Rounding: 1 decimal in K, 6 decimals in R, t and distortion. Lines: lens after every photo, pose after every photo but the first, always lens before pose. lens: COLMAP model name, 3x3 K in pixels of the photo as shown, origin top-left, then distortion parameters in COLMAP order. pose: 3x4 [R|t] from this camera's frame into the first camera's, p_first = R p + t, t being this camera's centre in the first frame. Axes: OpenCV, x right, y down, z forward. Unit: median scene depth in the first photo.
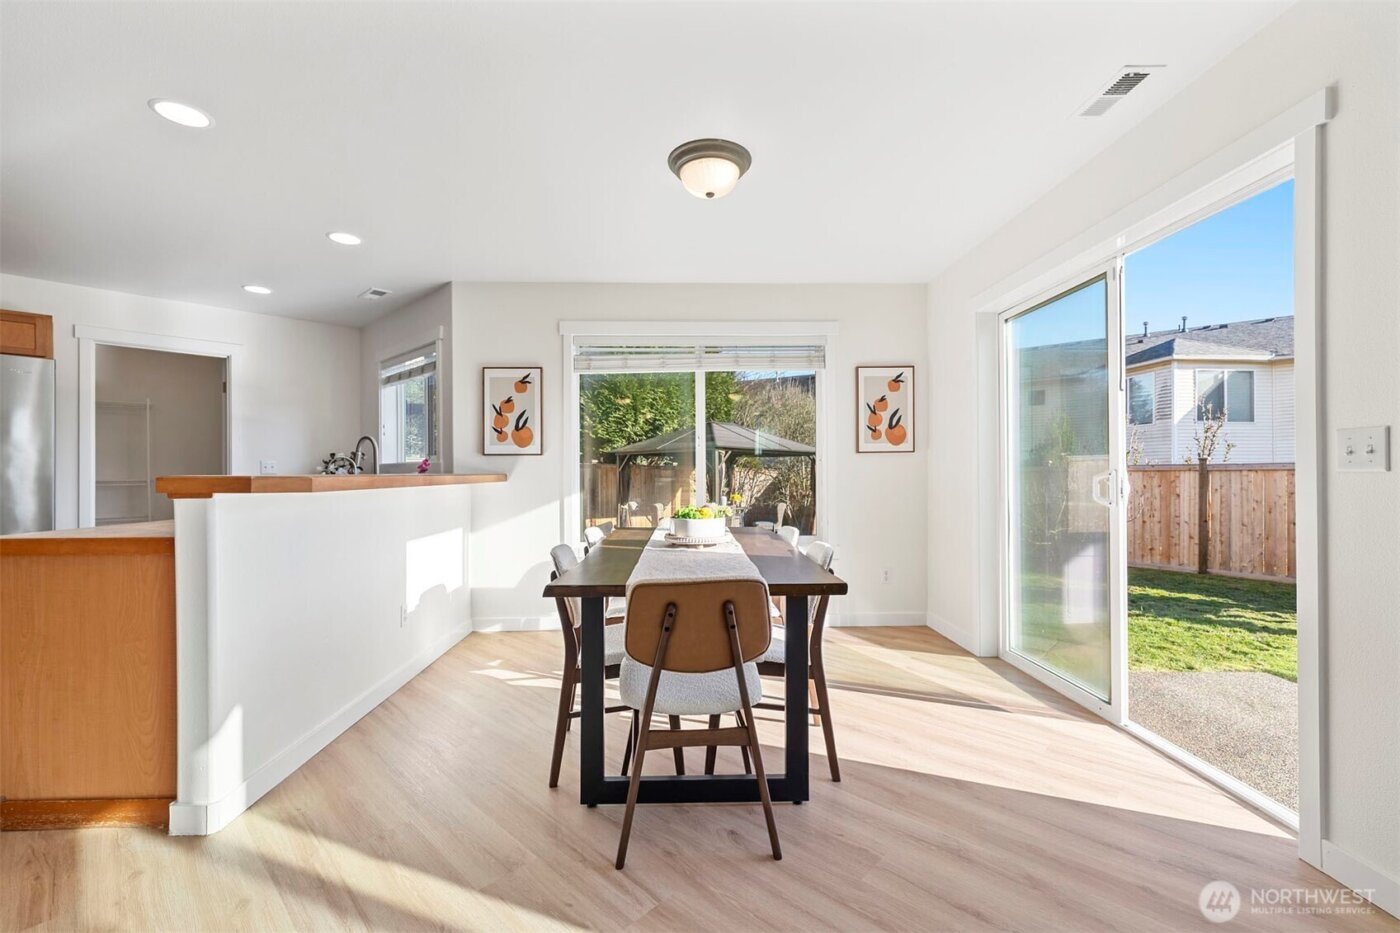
lens RADIAL K [[586.9, 0, 699.0], [0, 586.9, 473.3], [0, 0, 1]] dist [0.000639, -0.000098]
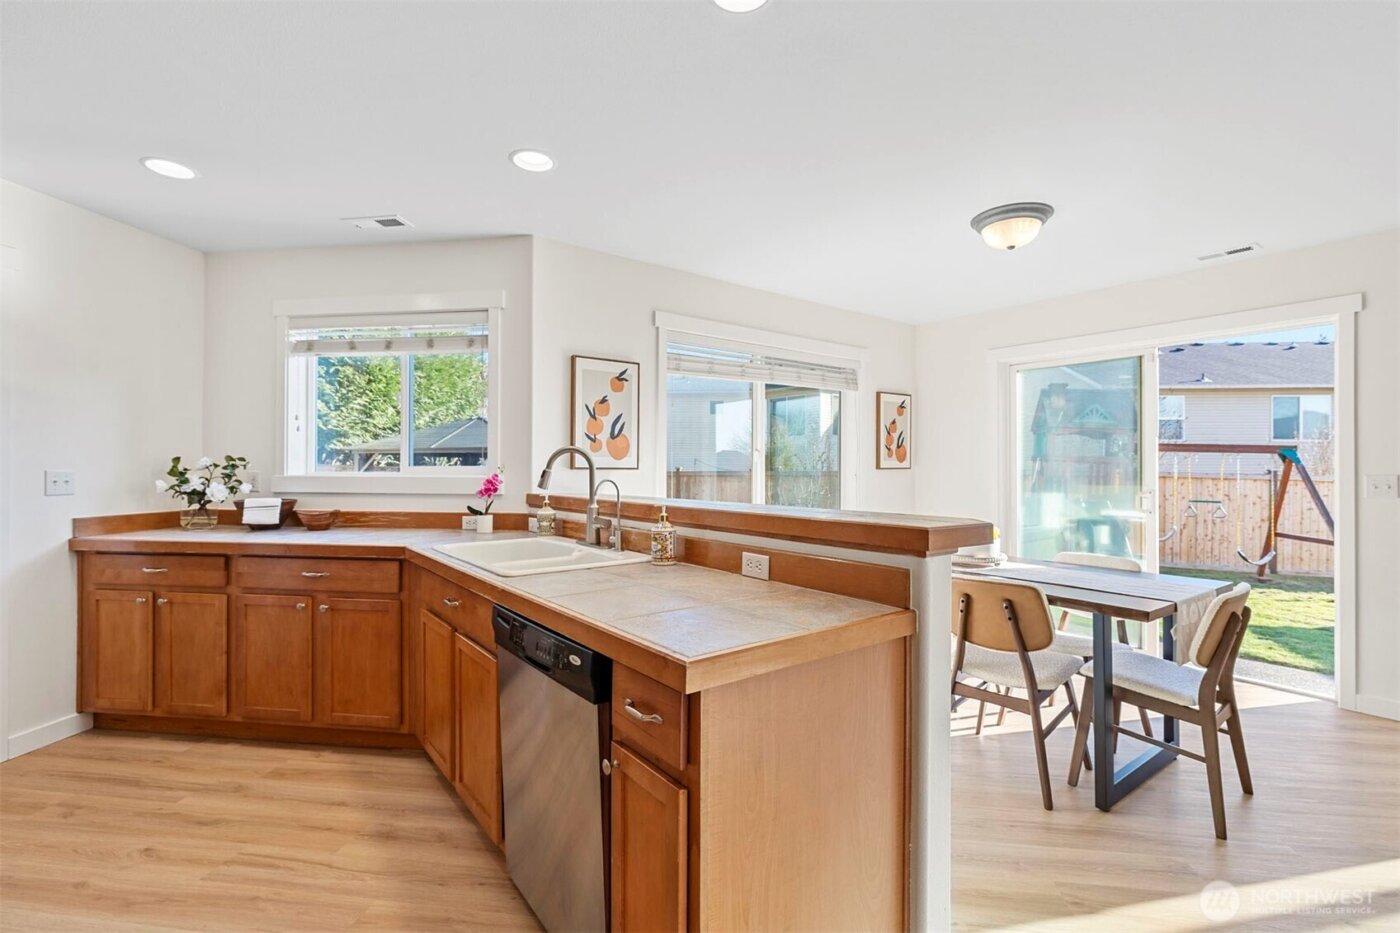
lens RADIAL K [[623.6, 0, 700.0], [0, 623.6, 466.5], [0, 0, 1]] dist [-0.004610, -0.000333]
pose [[0.818189, 0.009805, 0.574866, -0.687371], [-0.005582, 0.999943, -0.009110, -0.026955], [-0.574922, 0.004245, 0.818197, 0.228054]]
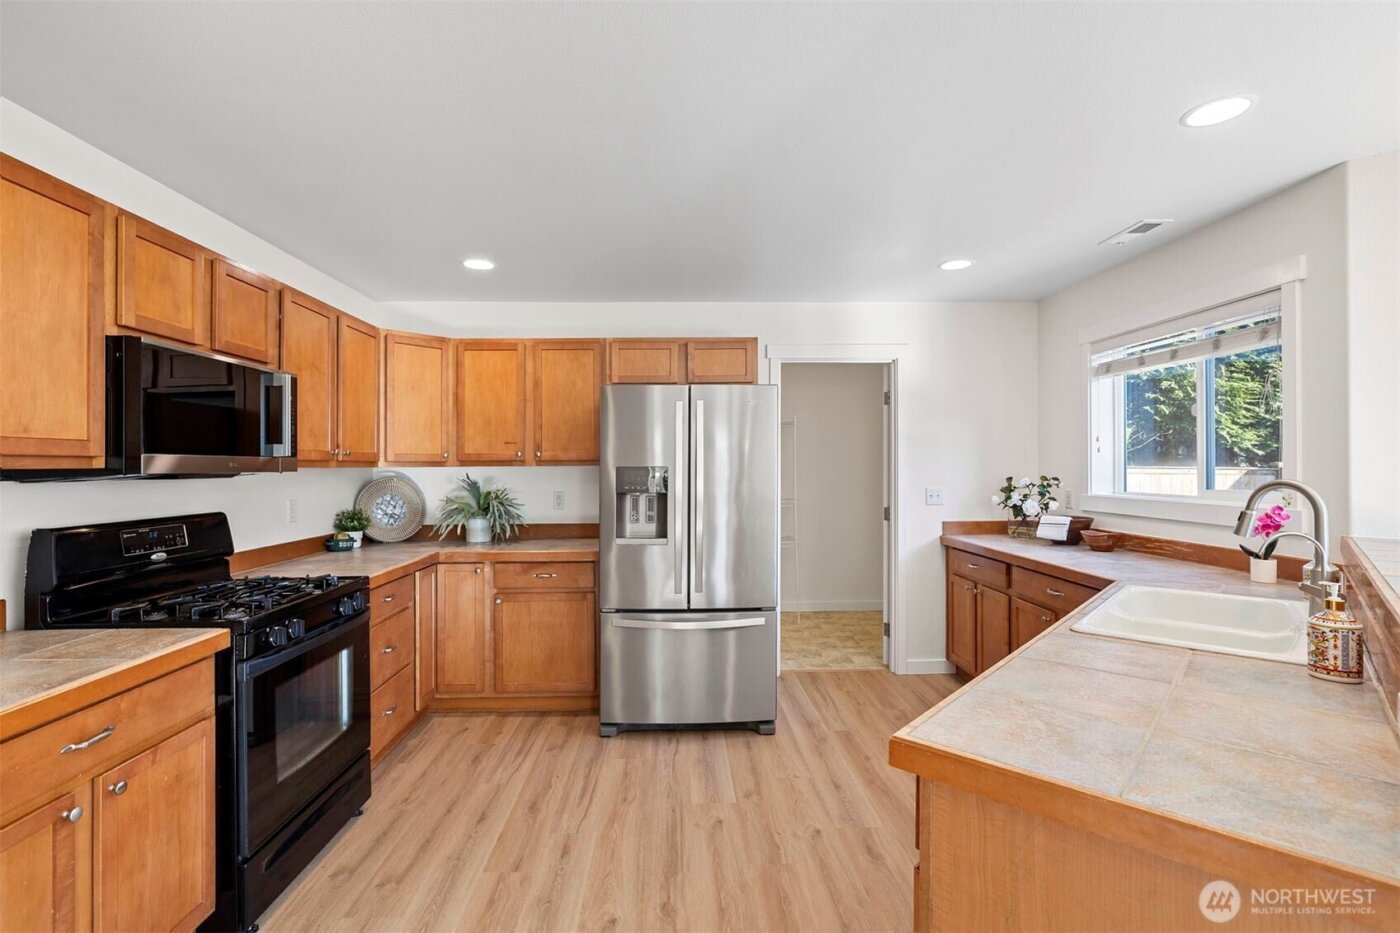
lens RADIAL K [[644.9, 0, 700.0], [0, 644.9, 466.5], [0, 0, 1]] dist [0.002322, 0.000132]
pose [[0.716516, 0.000984, -0.697570, -0.422725], [0.001094, 0.999996, 0.002534, -0.061758], [0.697570, -0.002579, 0.716512, 0.194202]]
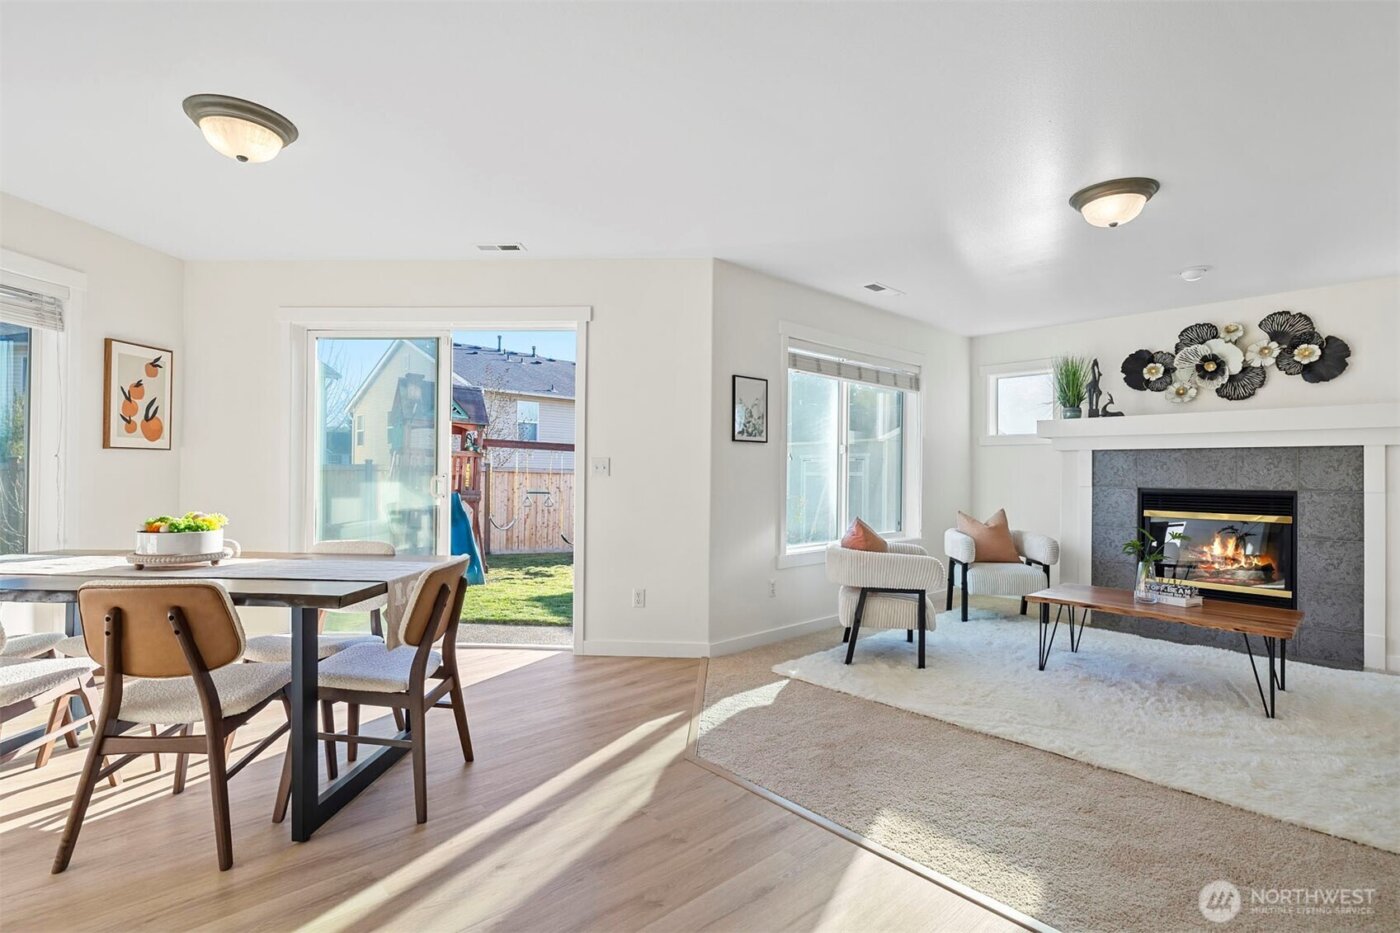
lens RADIAL K [[670.3, 0, 700.0], [0, 670.3, 466.5], [0, 0, 1]] dist [-0.001878, -0.000252]
pose [[0.065974, 0.011503, 0.997755, -0.566057], [-0.005311, 0.999923, -0.011177, -0.005109], [-0.997807, -0.004562, 0.066030, 0.155879]]
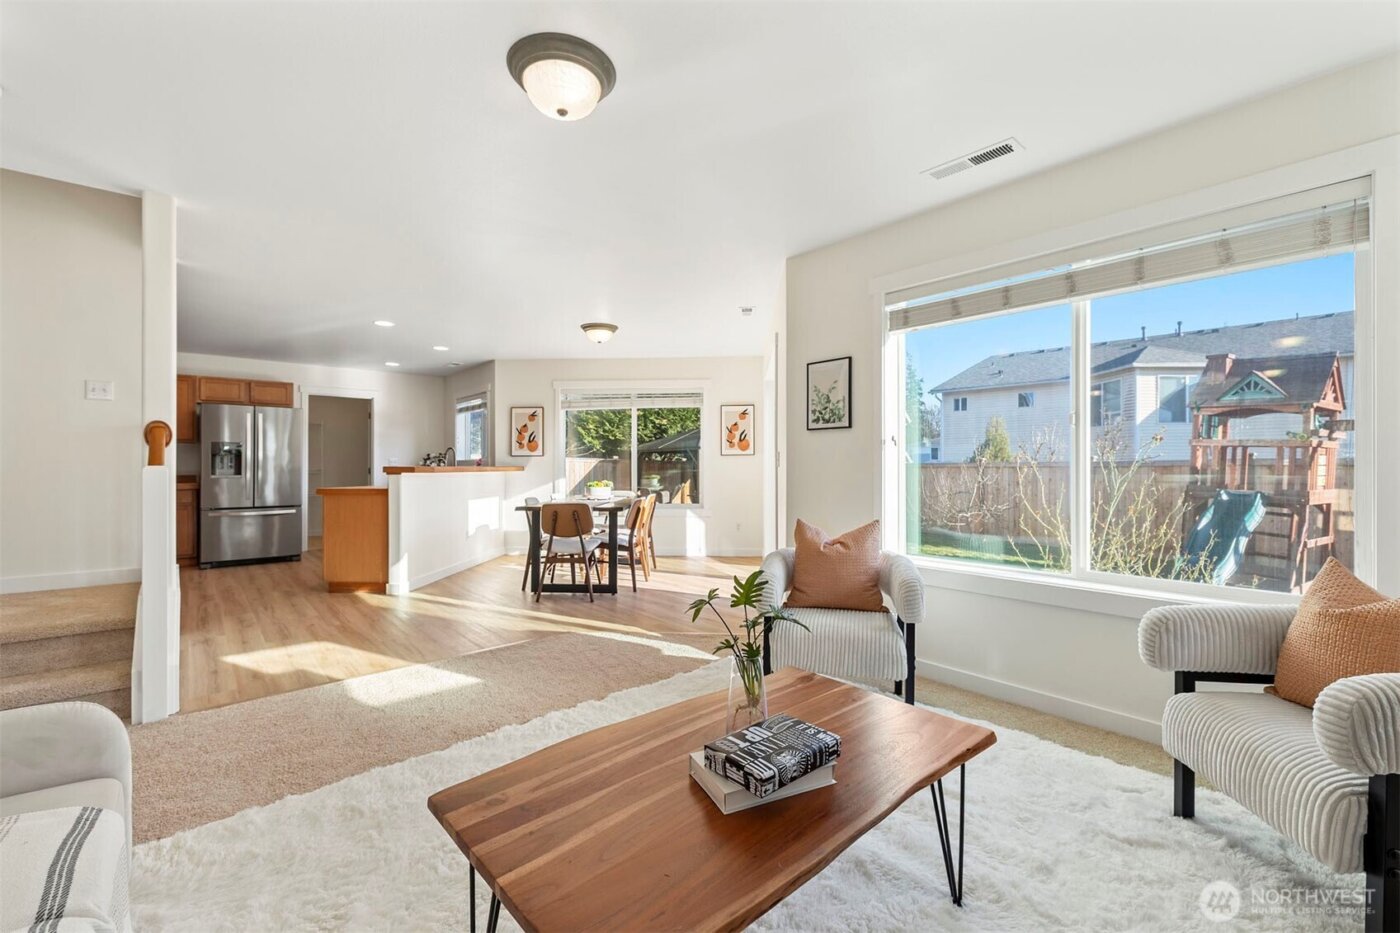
lens RADIAL K [[580.9, 0, 700.0], [0, 580.9, 466.5], [0, 0, 1]] dist [-0.000806, -0.000175]
pose [[0.995722, 0.004304, -0.092300, 0.365999], [-0.004467, 0.999989, -0.001560, 0.000856], [0.092292, 0.001965, 0.995730, -0.705119]]
